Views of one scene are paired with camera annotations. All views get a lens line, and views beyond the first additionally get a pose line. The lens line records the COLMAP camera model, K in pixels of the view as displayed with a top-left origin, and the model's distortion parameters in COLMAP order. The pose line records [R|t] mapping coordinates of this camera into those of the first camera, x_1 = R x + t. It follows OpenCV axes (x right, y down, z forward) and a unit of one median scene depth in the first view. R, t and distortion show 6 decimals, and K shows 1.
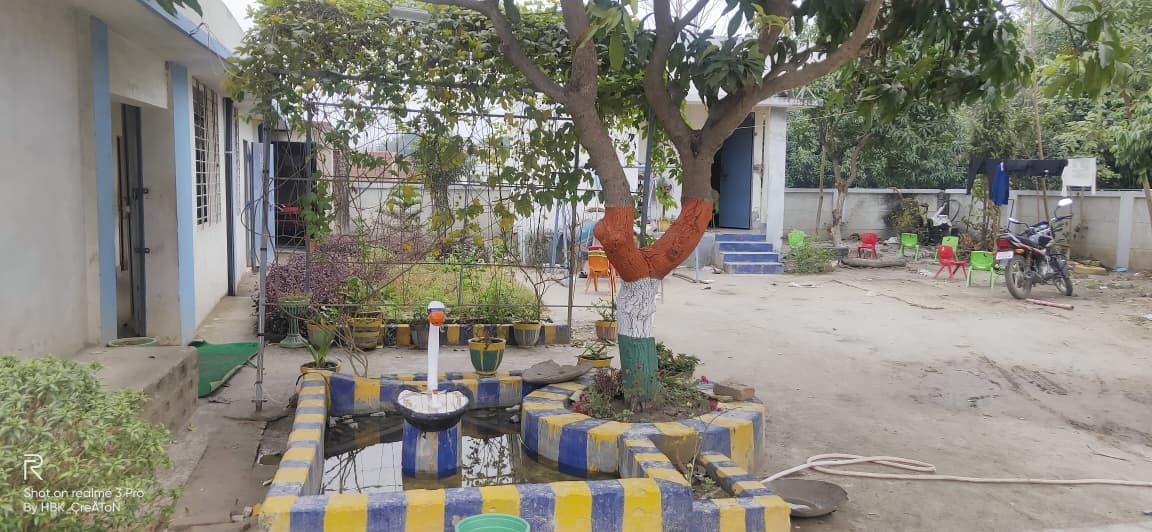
lens RADIAL K [[882.3, 0, 577.5], [0, 882.3, 266.8], [0, 0, 1]] dist [0.044522, 0.001719]
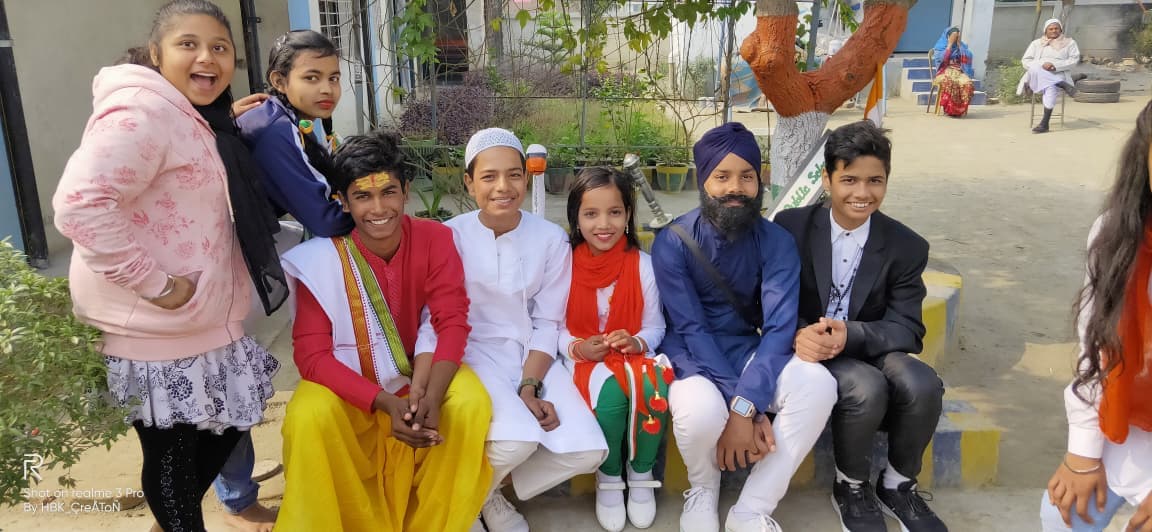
lens RADIAL K [[882.3, 0, 572.8], [0, 882.3, 263.1], [0, 0, 1]] dist [0.044522, 0.001719]
pose [[0.981546, 0.024983, -0.189587, 0.017770], [0.009538, 0.983799, 0.179022, 0.001265], [0.190988, -0.177527, 0.965405, 0.138709]]
